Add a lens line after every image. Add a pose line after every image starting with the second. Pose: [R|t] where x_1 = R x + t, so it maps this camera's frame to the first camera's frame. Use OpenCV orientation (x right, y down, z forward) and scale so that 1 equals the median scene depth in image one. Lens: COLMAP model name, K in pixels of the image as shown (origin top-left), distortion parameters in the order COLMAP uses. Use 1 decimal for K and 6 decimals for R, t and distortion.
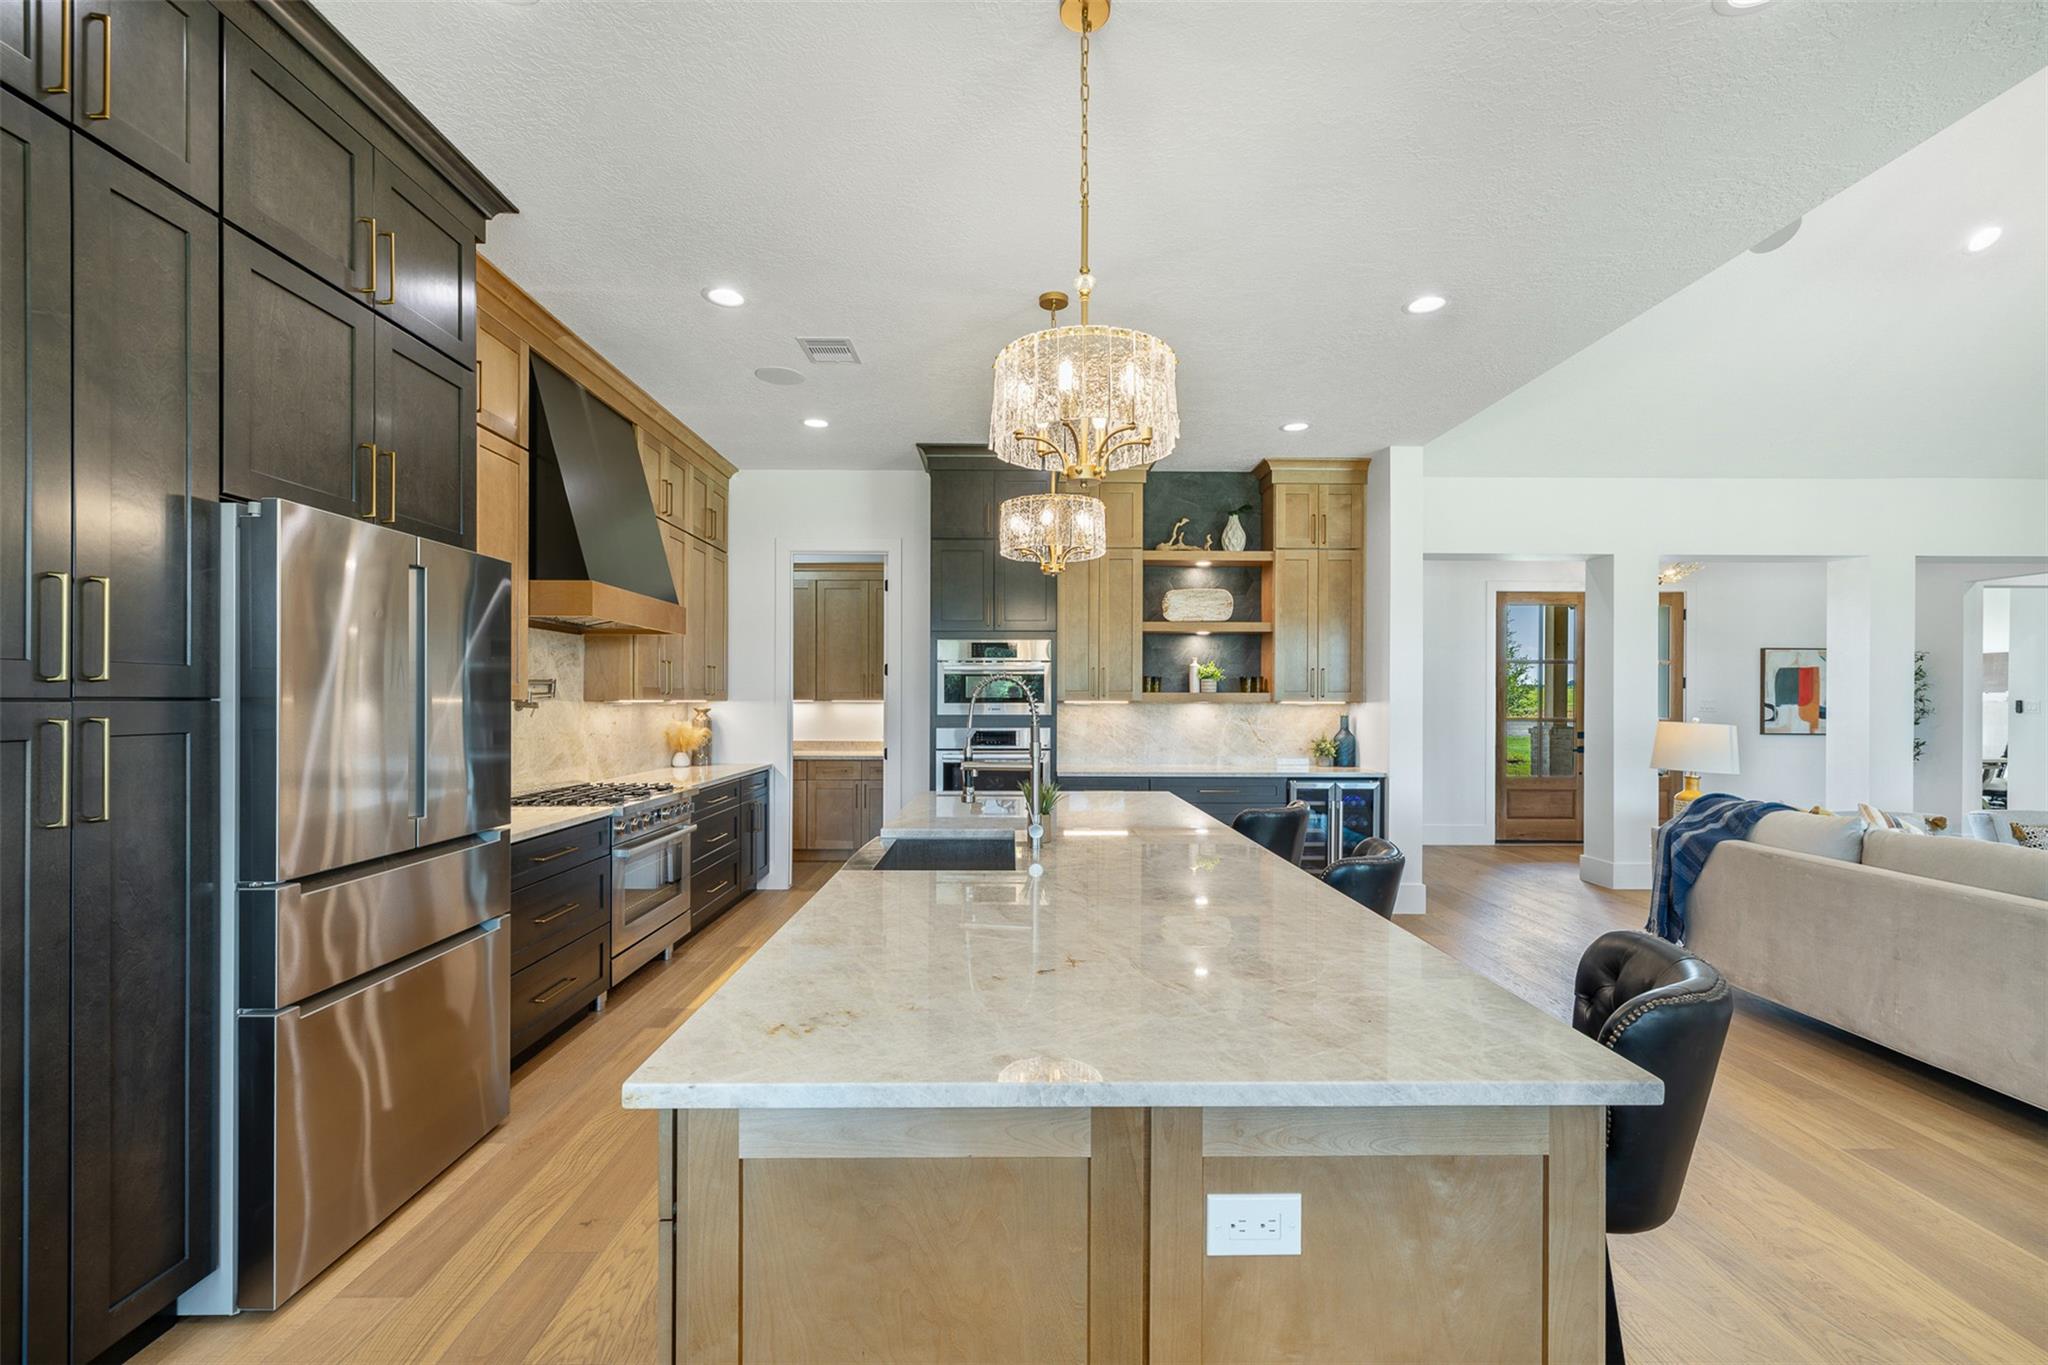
lens RADIAL K [[869.5, 0, 1016.2], [0, 869.5, 692.8], [0, 0, 1]] dist [-0.000806, -0.000037]
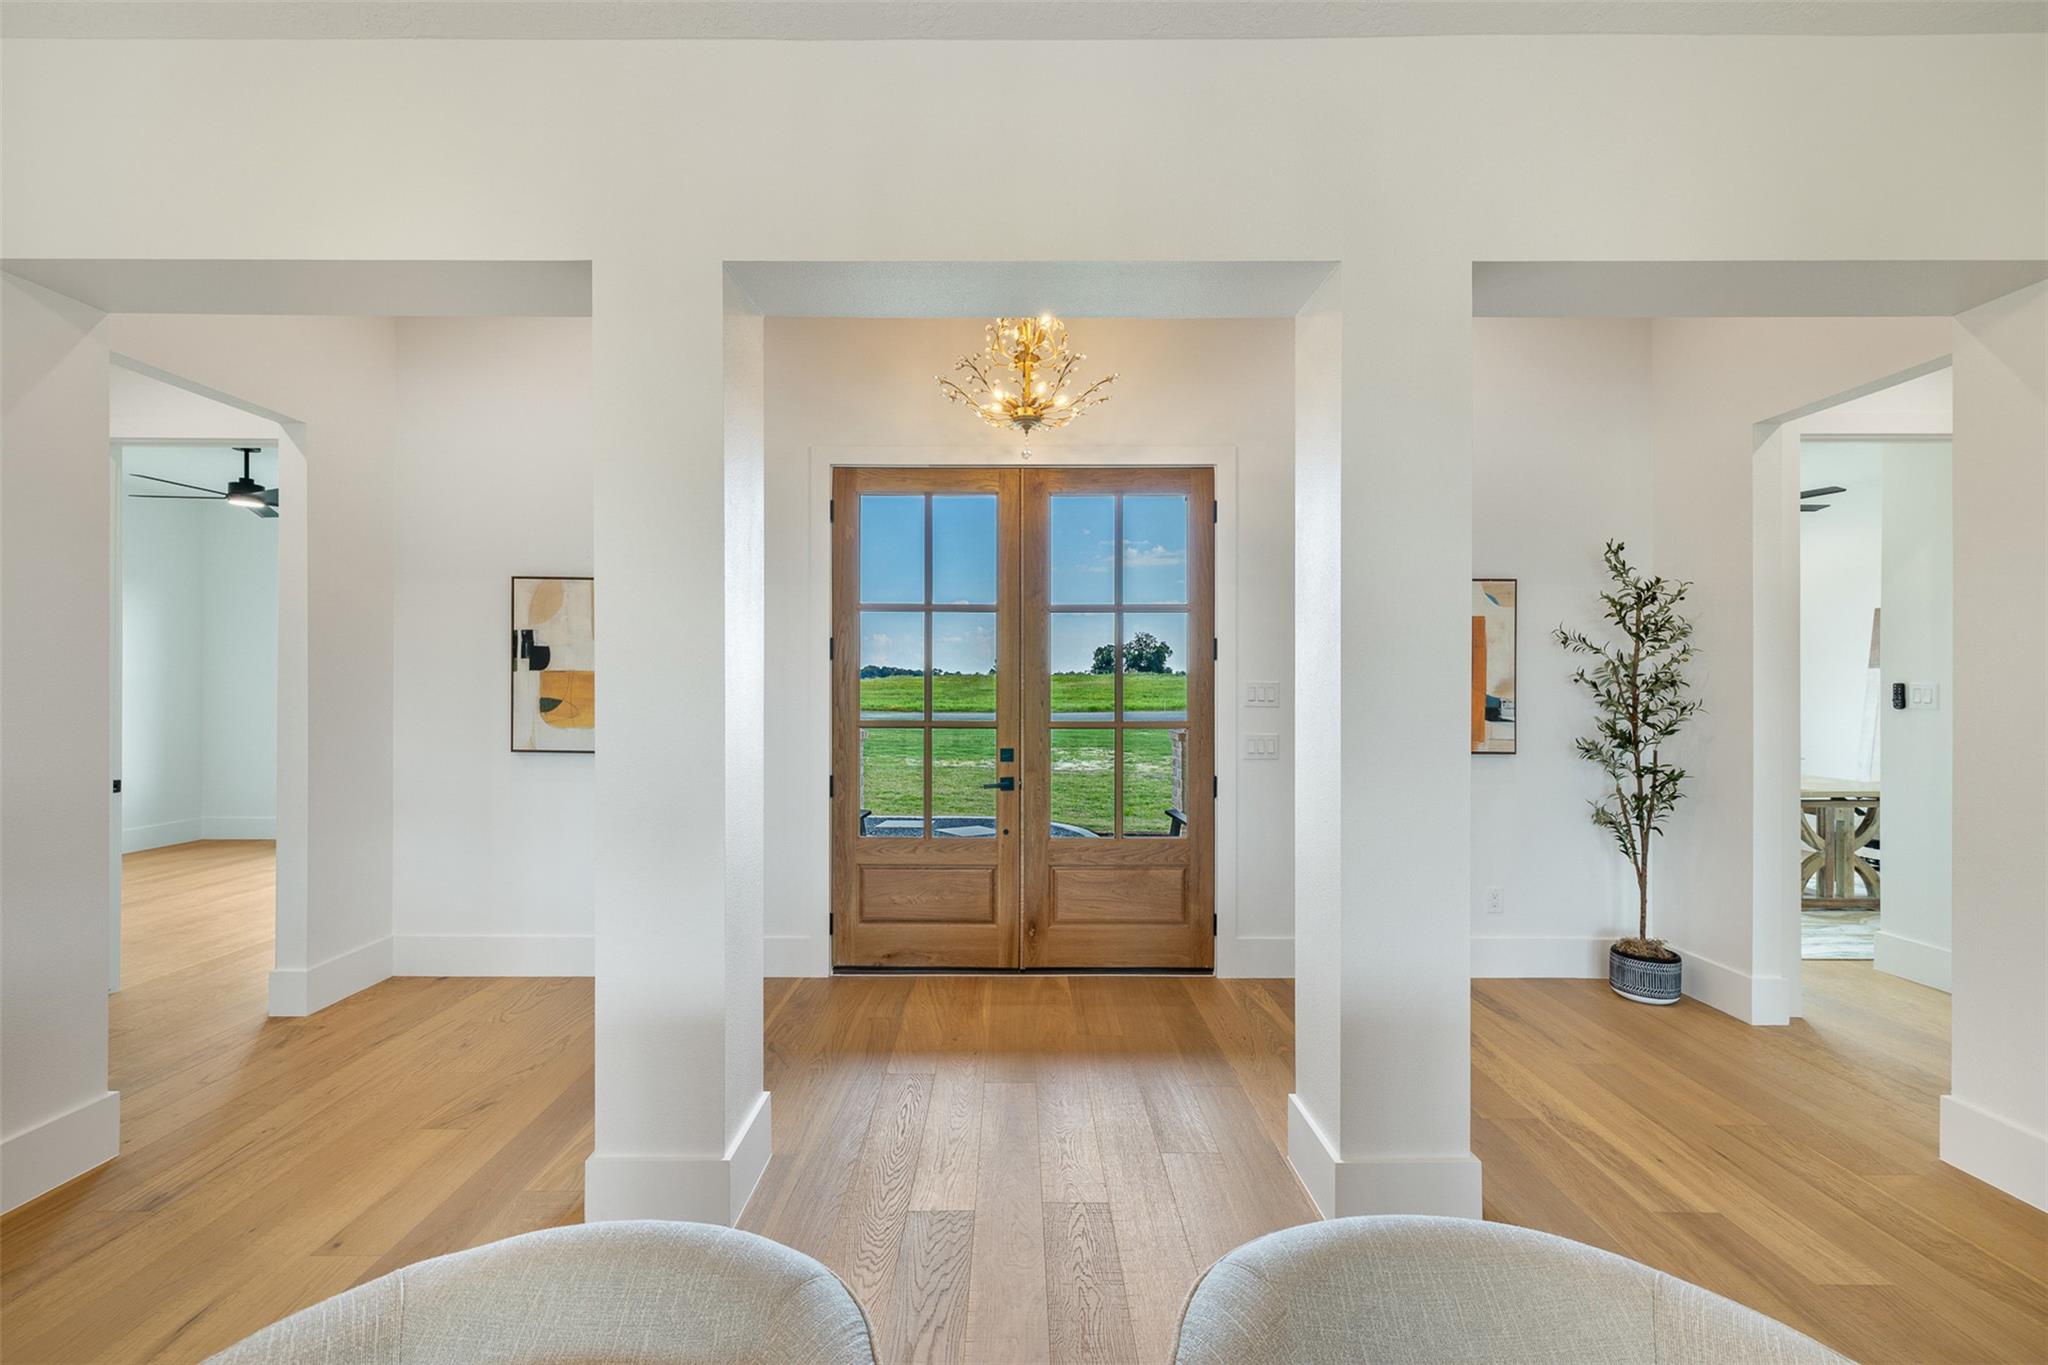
lens RADIAL K [[869.5, 0, 1016.2], [0, 869.5, 692.8], [0, 0, 1]] dist [-0.000806, -0.000037]
pose [[0.999841, -0.001625, -0.017760, 0.928859], [0.001469, 0.999960, -0.008782, 0.024384], [0.017773, 0.008755, 0.999804, 0.703542]]
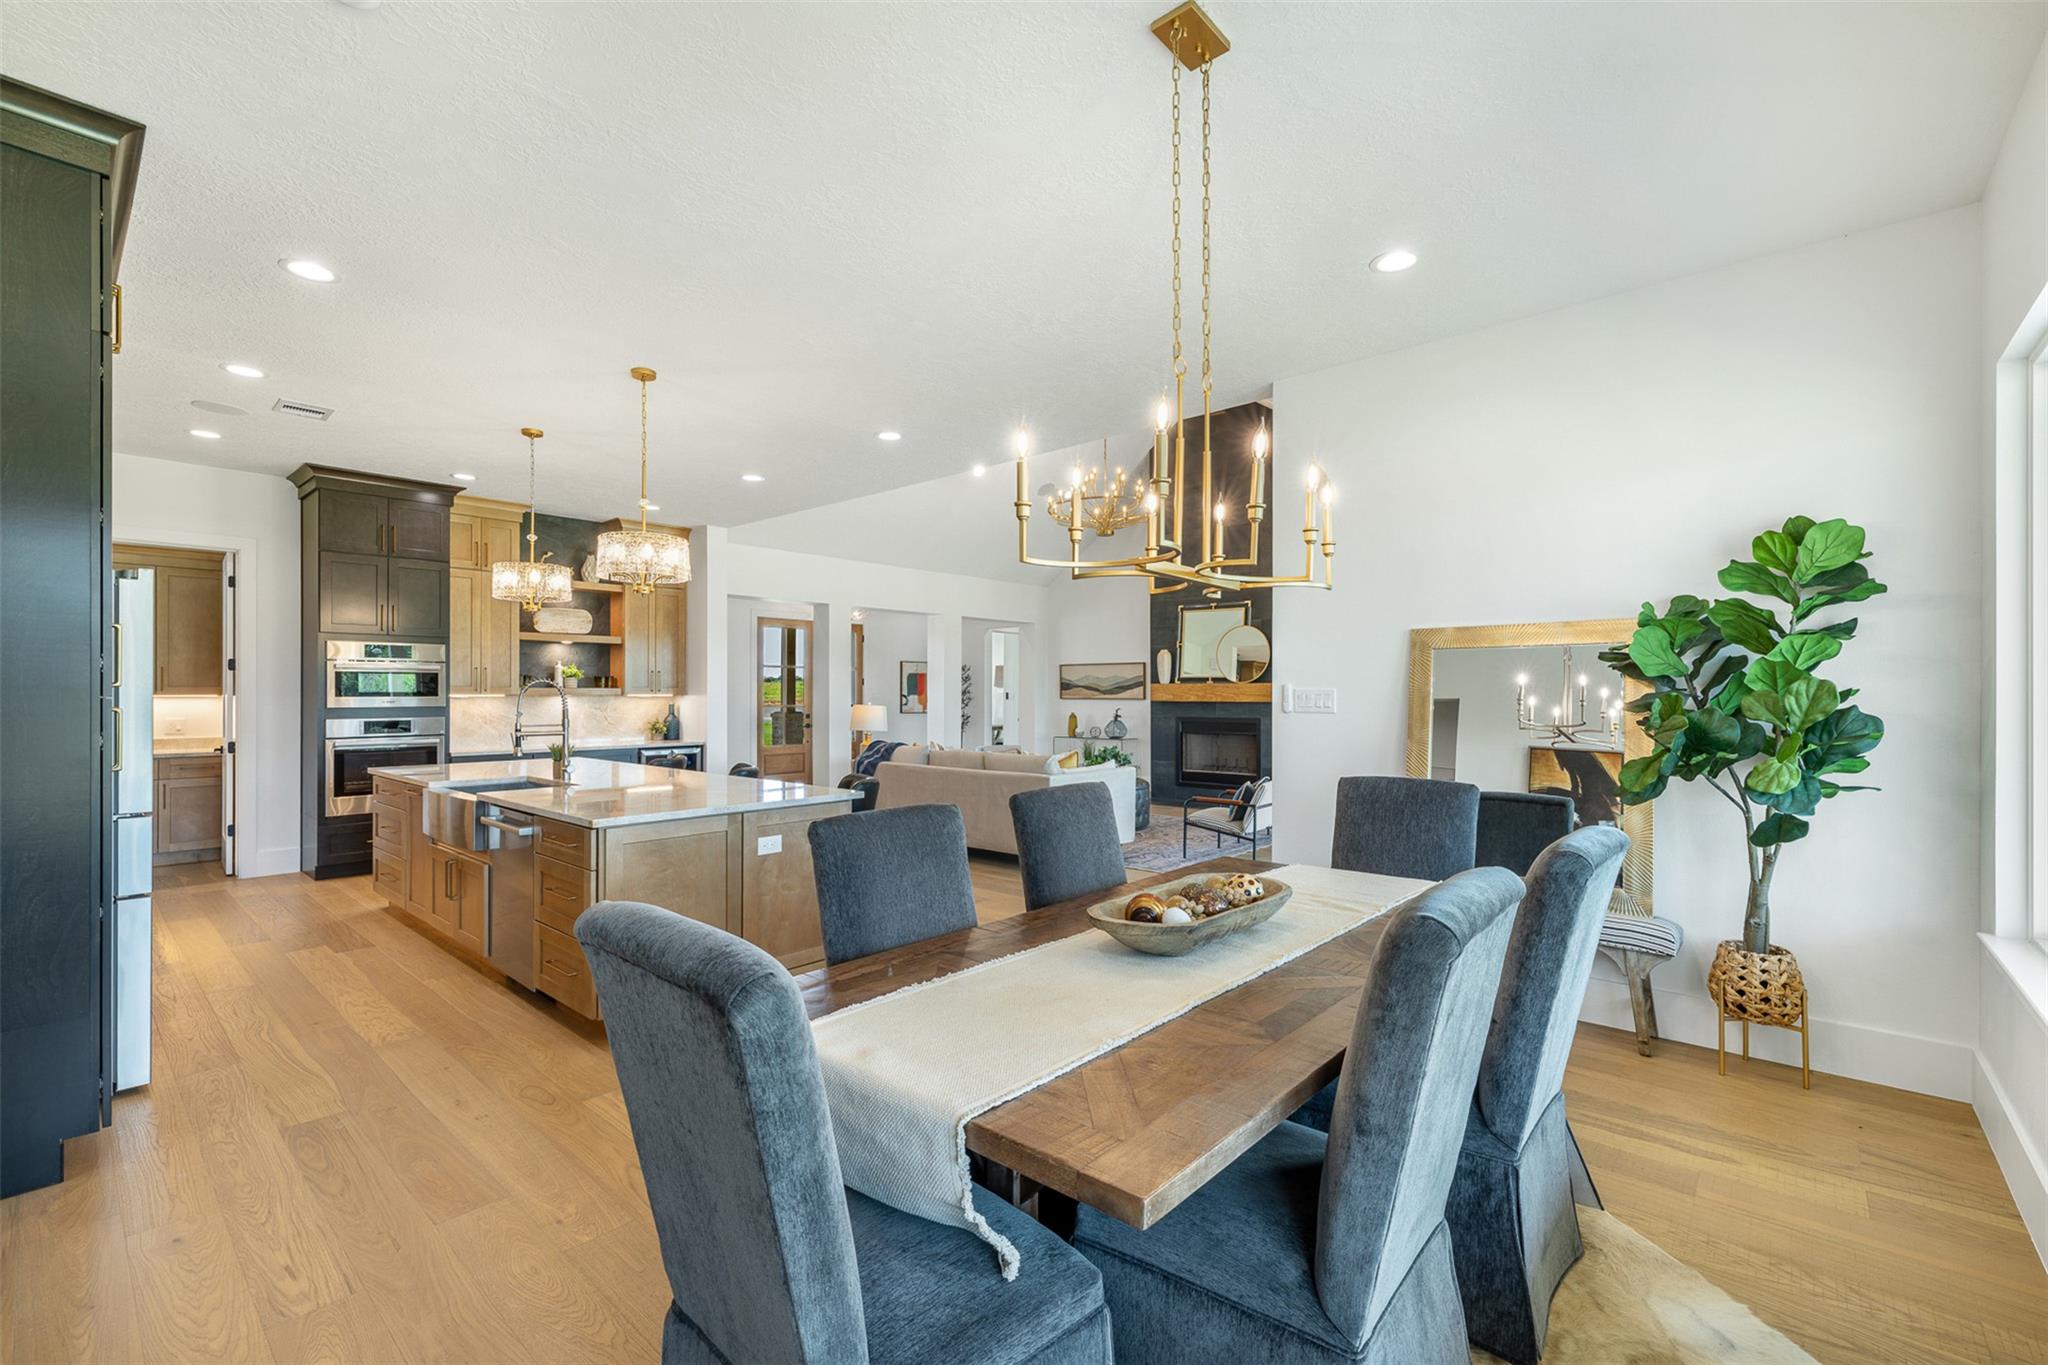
lens RADIAL K [[869.5, 0, 1016.2], [0, 869.5, 692.8], [0, 0, 1]] dist [-0.000806, -0.000037]
pose [[0.672471, -0.003163, 0.740117, -0.296059], [-0.002528, 0.999975, 0.006570, -0.003053], [-0.740119, -0.006289, 0.672446, -0.373271]]
